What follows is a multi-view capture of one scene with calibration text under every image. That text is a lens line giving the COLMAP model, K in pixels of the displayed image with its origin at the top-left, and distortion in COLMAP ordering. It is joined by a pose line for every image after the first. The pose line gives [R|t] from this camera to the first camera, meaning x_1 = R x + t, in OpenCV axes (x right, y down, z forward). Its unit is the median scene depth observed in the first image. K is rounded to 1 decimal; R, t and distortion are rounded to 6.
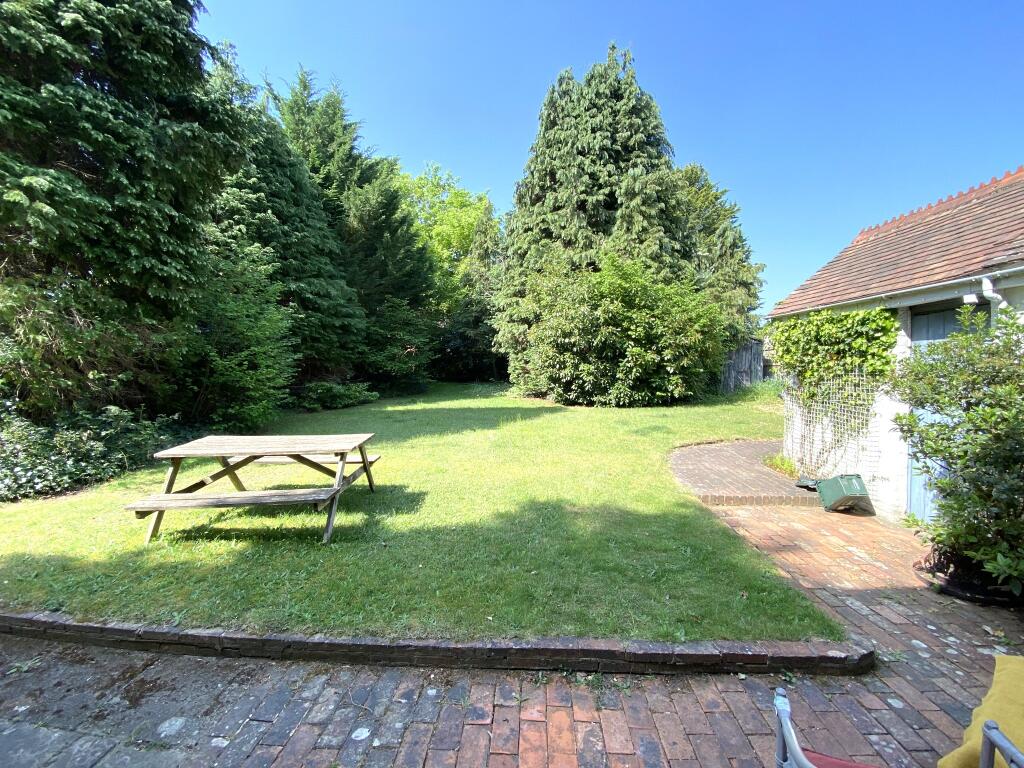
lens RADIAL K [[410.0, 0, 512.0], [0, 410.0, 384.0], [0, 0, 1]] dist [0.016327, -0.020360]
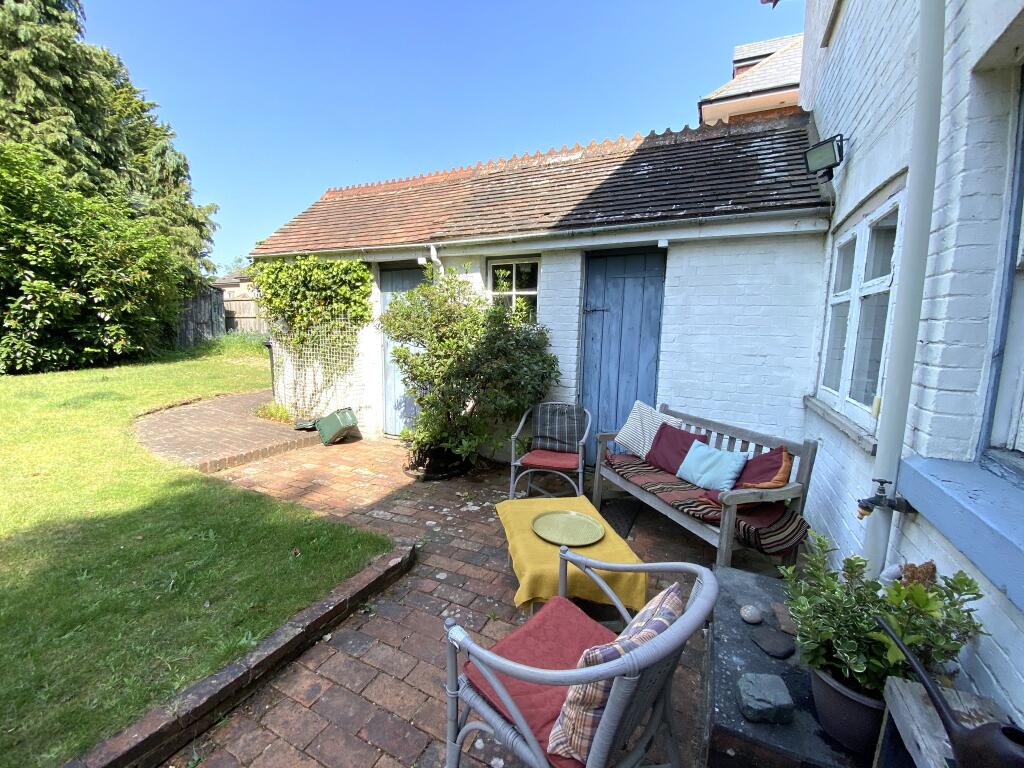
lens RADIAL K [[410.0, 0, 512.0], [0, 410.0, 384.0], [0, 0, 1]] dist [0.016327, -0.020360]
pose [[0.394429, -0.109086, 0.912429, -0.015637], [0.009947, 0.993378, 0.114464, 0.025808], [-0.918873, -0.036072, 0.392902, 0.118806]]
